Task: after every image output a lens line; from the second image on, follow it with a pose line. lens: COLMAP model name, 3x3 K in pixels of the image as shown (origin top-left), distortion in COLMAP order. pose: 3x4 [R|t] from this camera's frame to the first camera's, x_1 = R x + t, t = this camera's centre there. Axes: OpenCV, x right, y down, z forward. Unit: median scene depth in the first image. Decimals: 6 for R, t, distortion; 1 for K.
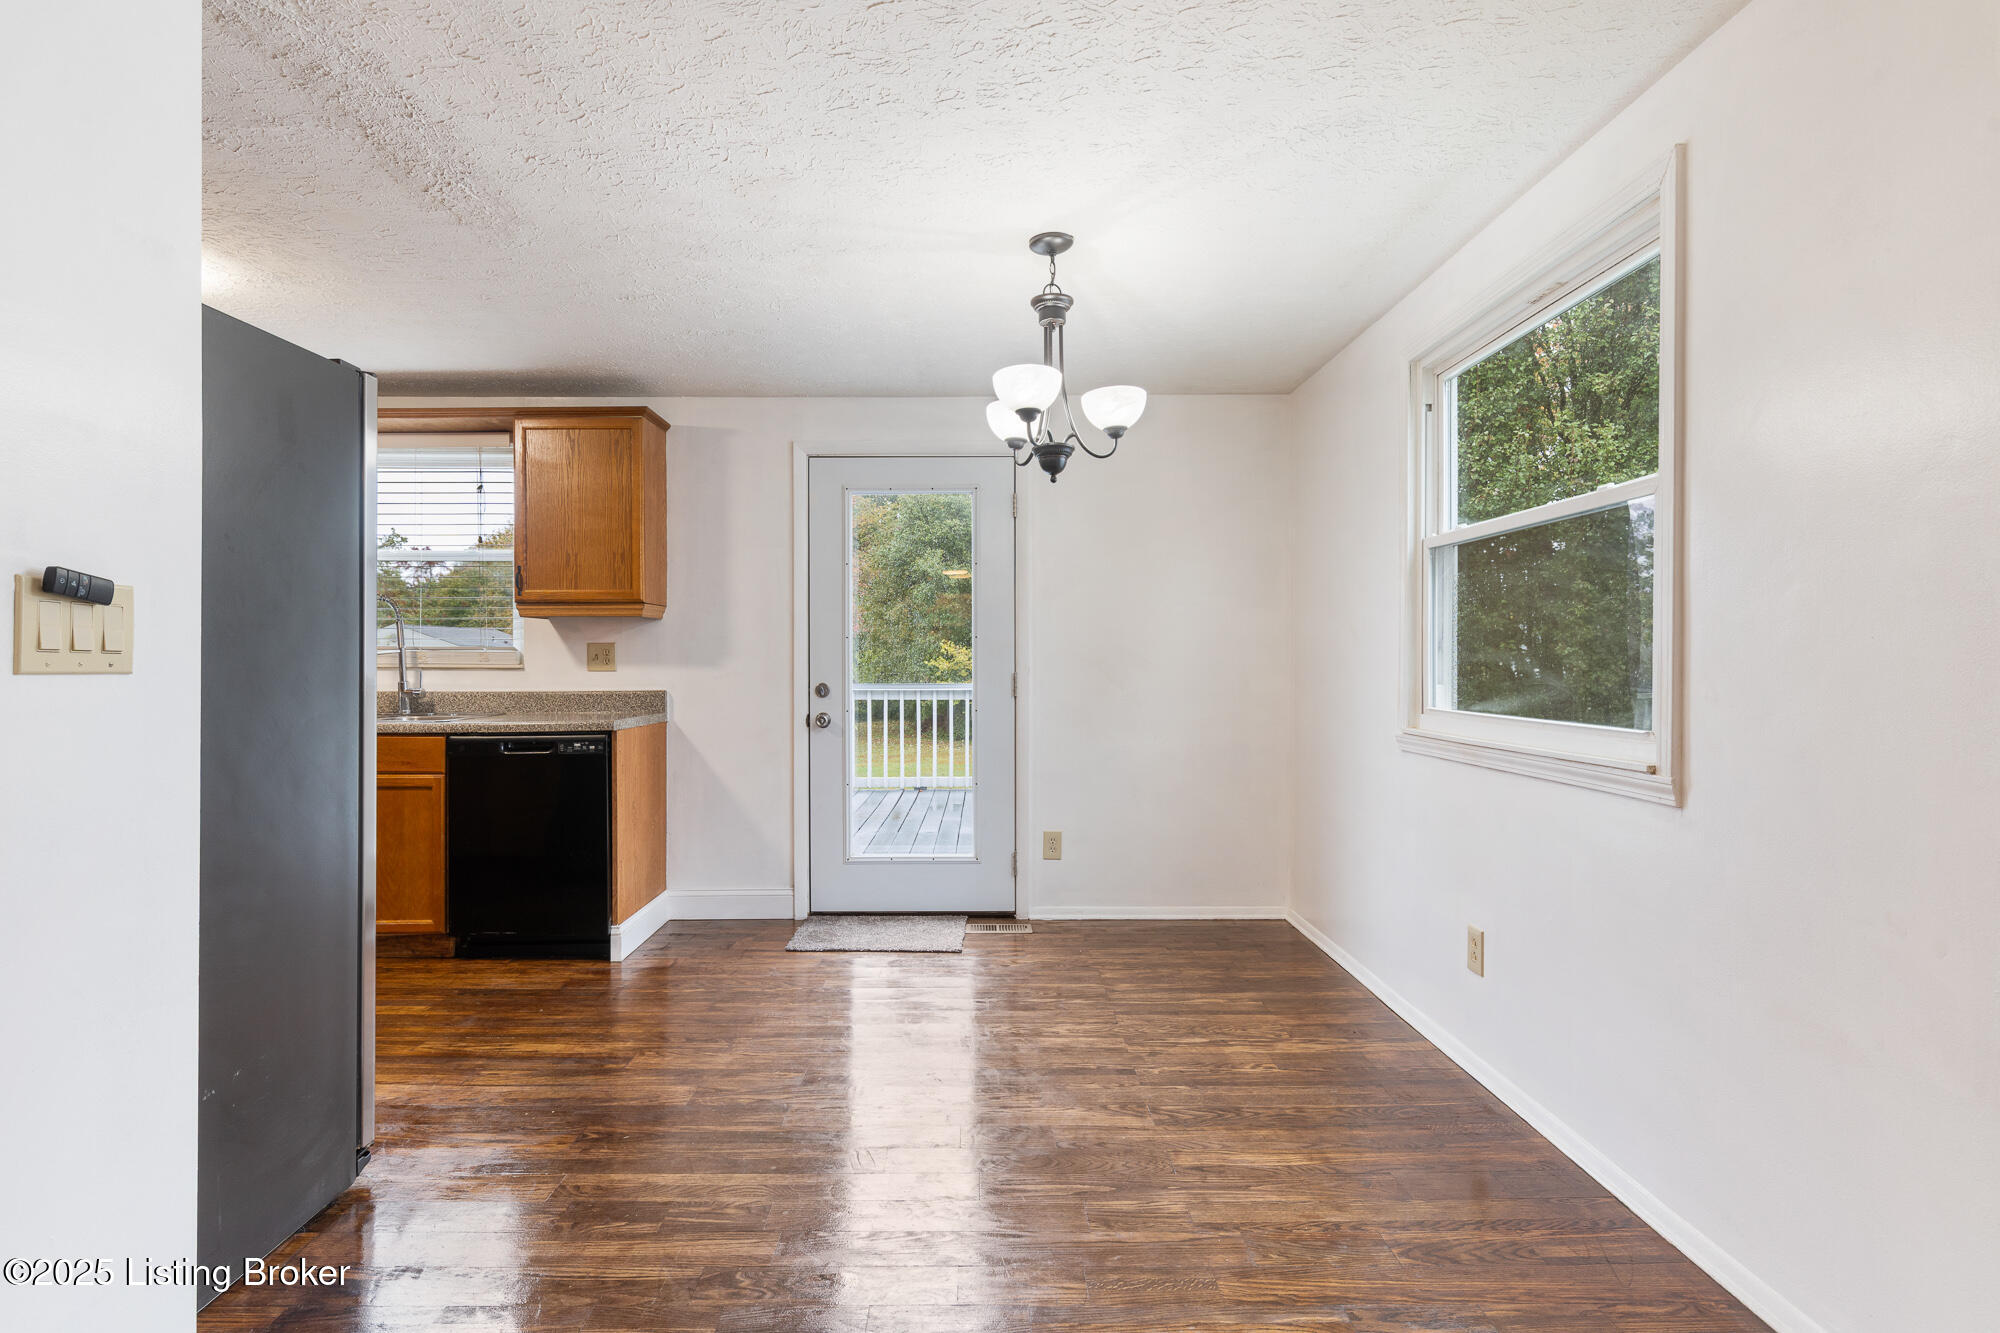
lens RADIAL K [[1023.4, 0, 983.8], [0, 1023.4, 665.9], [0, 0, 1]] dist [0.006143, -0.002131]
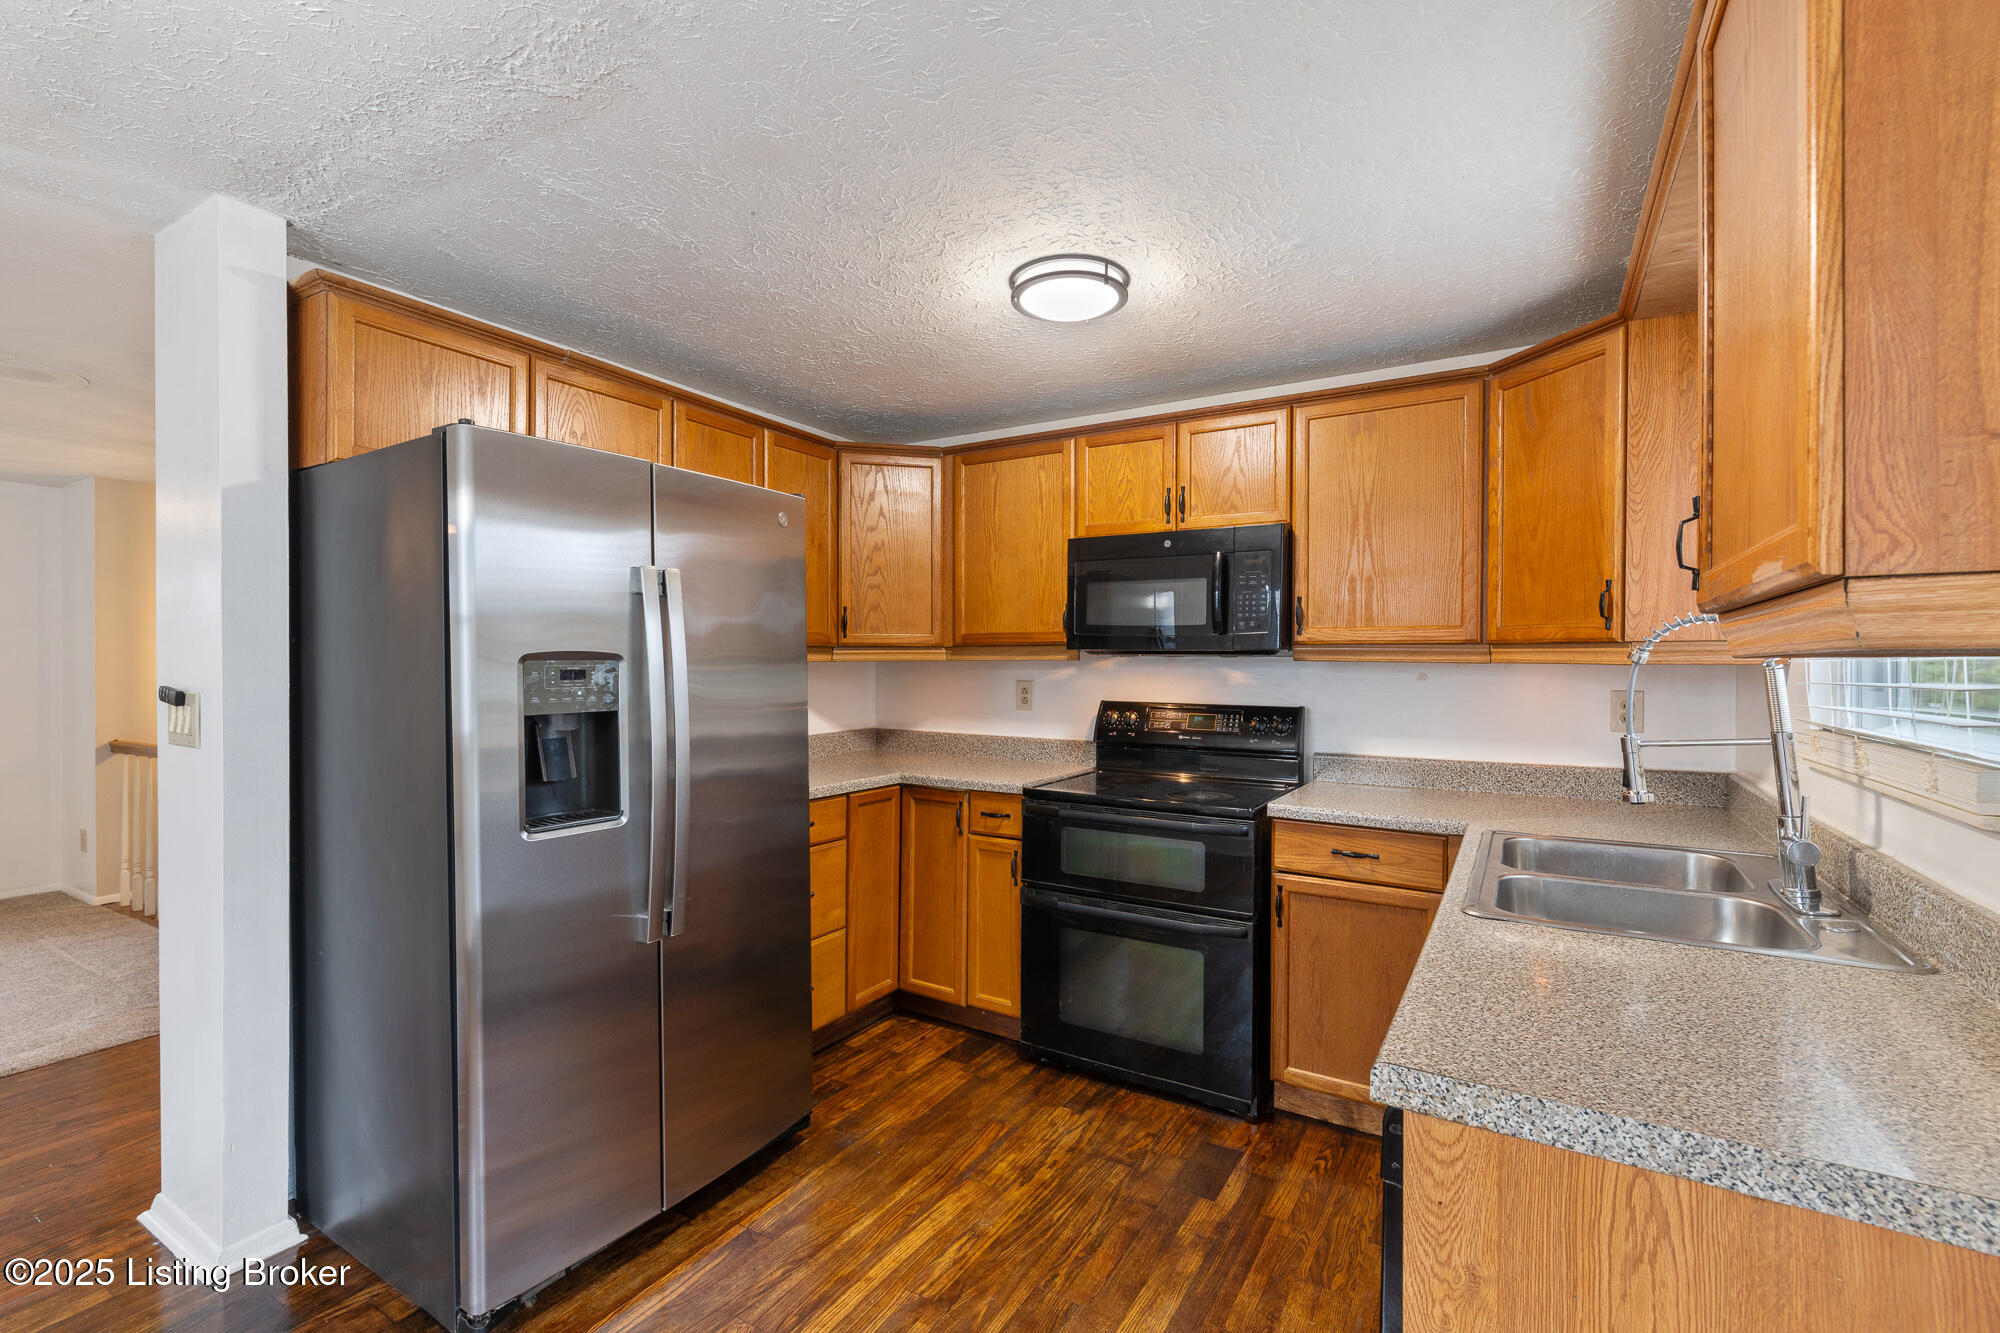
lens RADIAL K [[884.8, 0, 980.1], [0, 884.8, 673.2], [0, 0, 1]] dist [0.004966, -0.000365]
pose [[-0.526690, 0.006153, -0.850035, -0.104620], [-0.005258, 0.999931, 0.010496, -0.045259], [0.850041, 0.009998, -0.526621, 0.959759]]
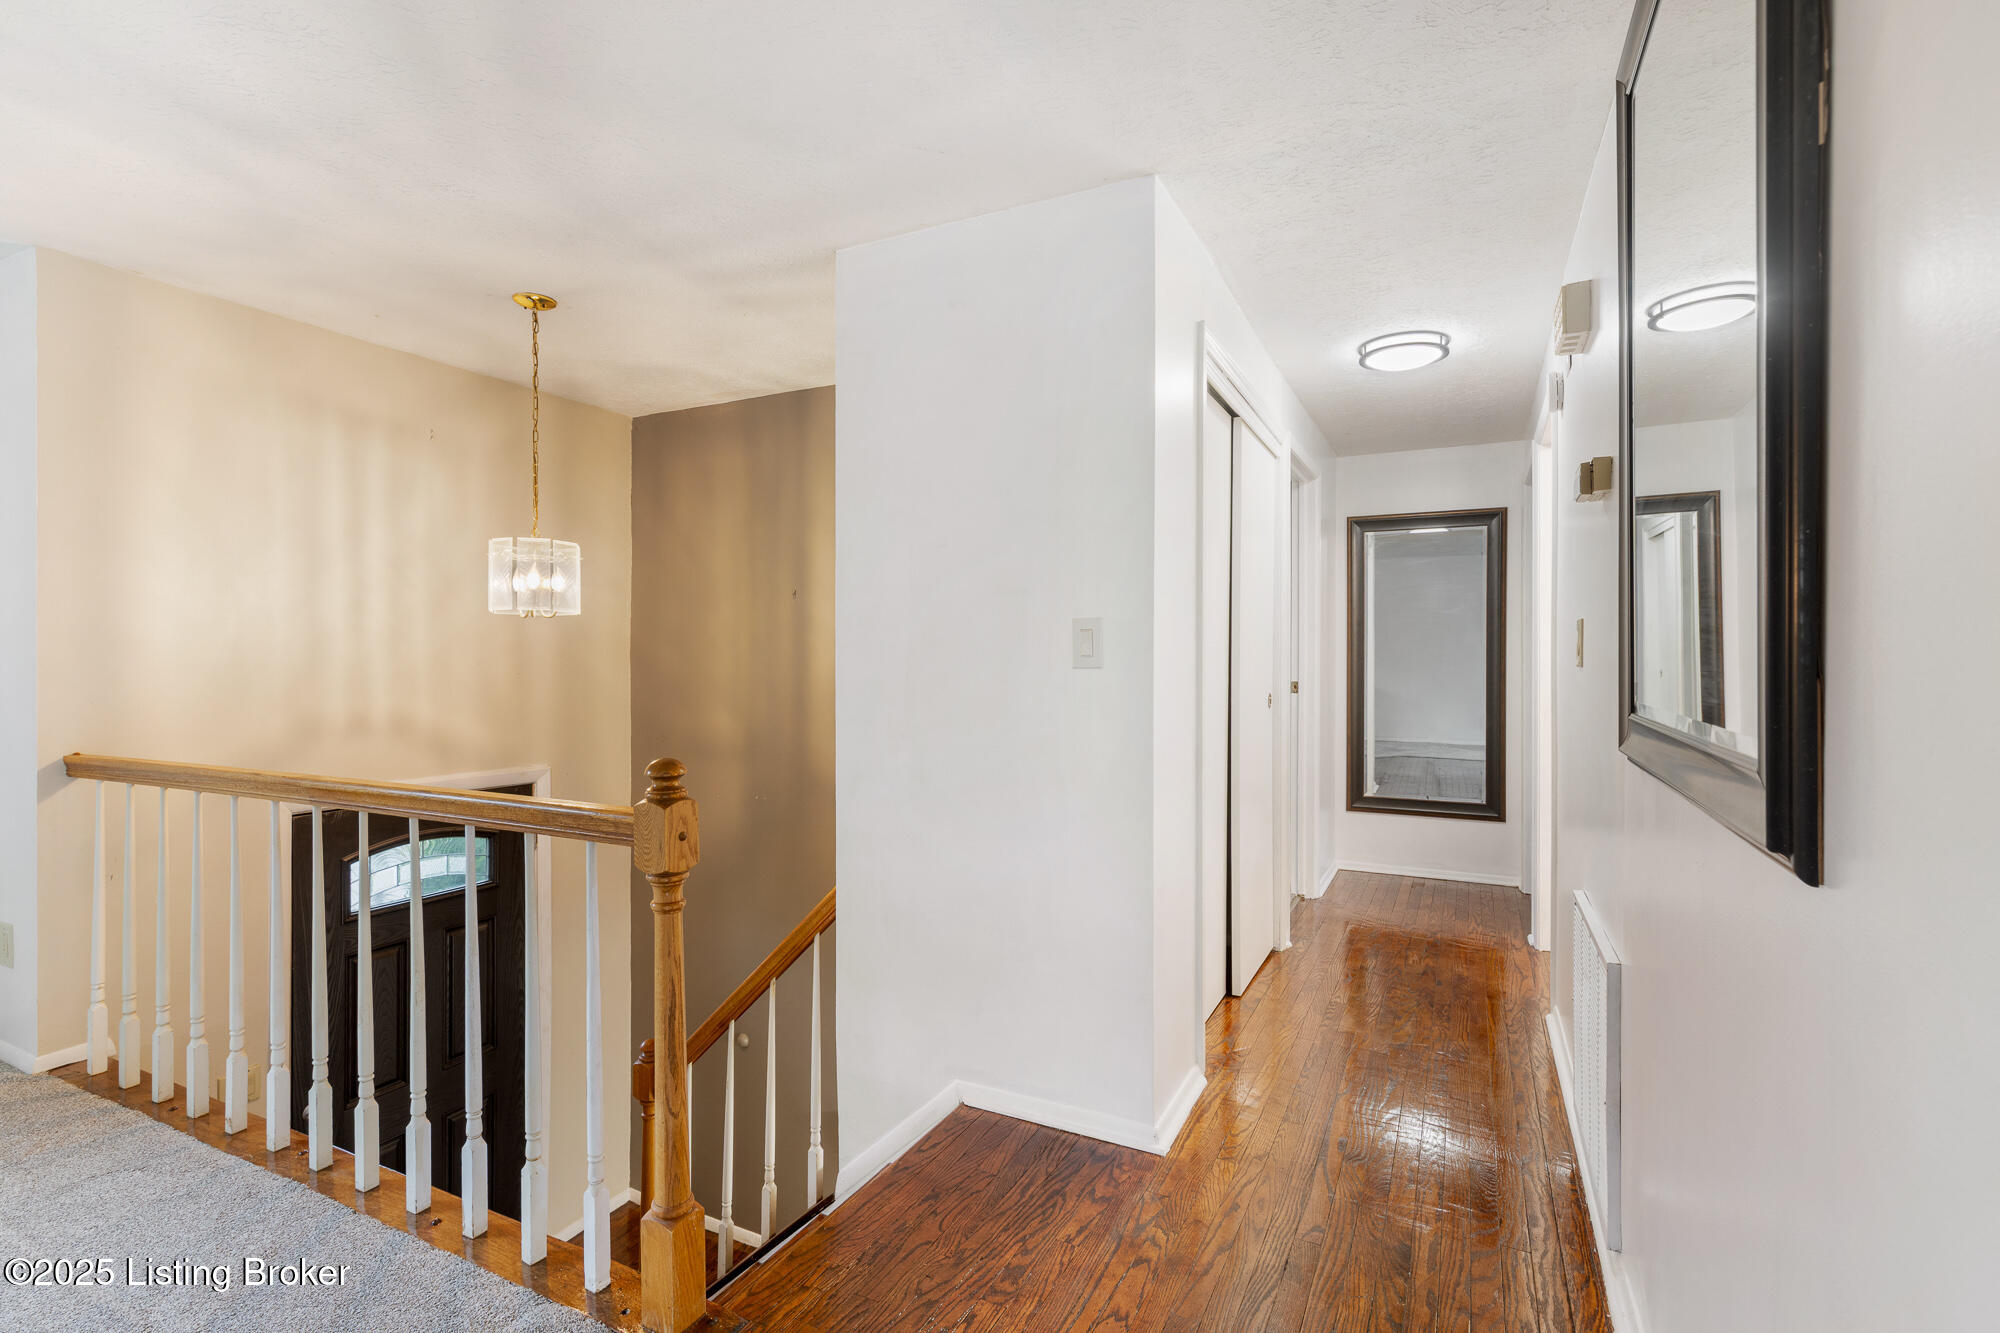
lens RADIAL K [[920.1, 0, 994.7], [0, 920.1, 662.0], [0, 0, 1]] dist [0.004890, -0.000428]
pose [[-0.451184, 0.003895, -0.892422, -0.215008], [-0.007033, 0.999944, 0.007920, -0.011875], [0.892403, 0.009850, -0.451131, 0.234387]]
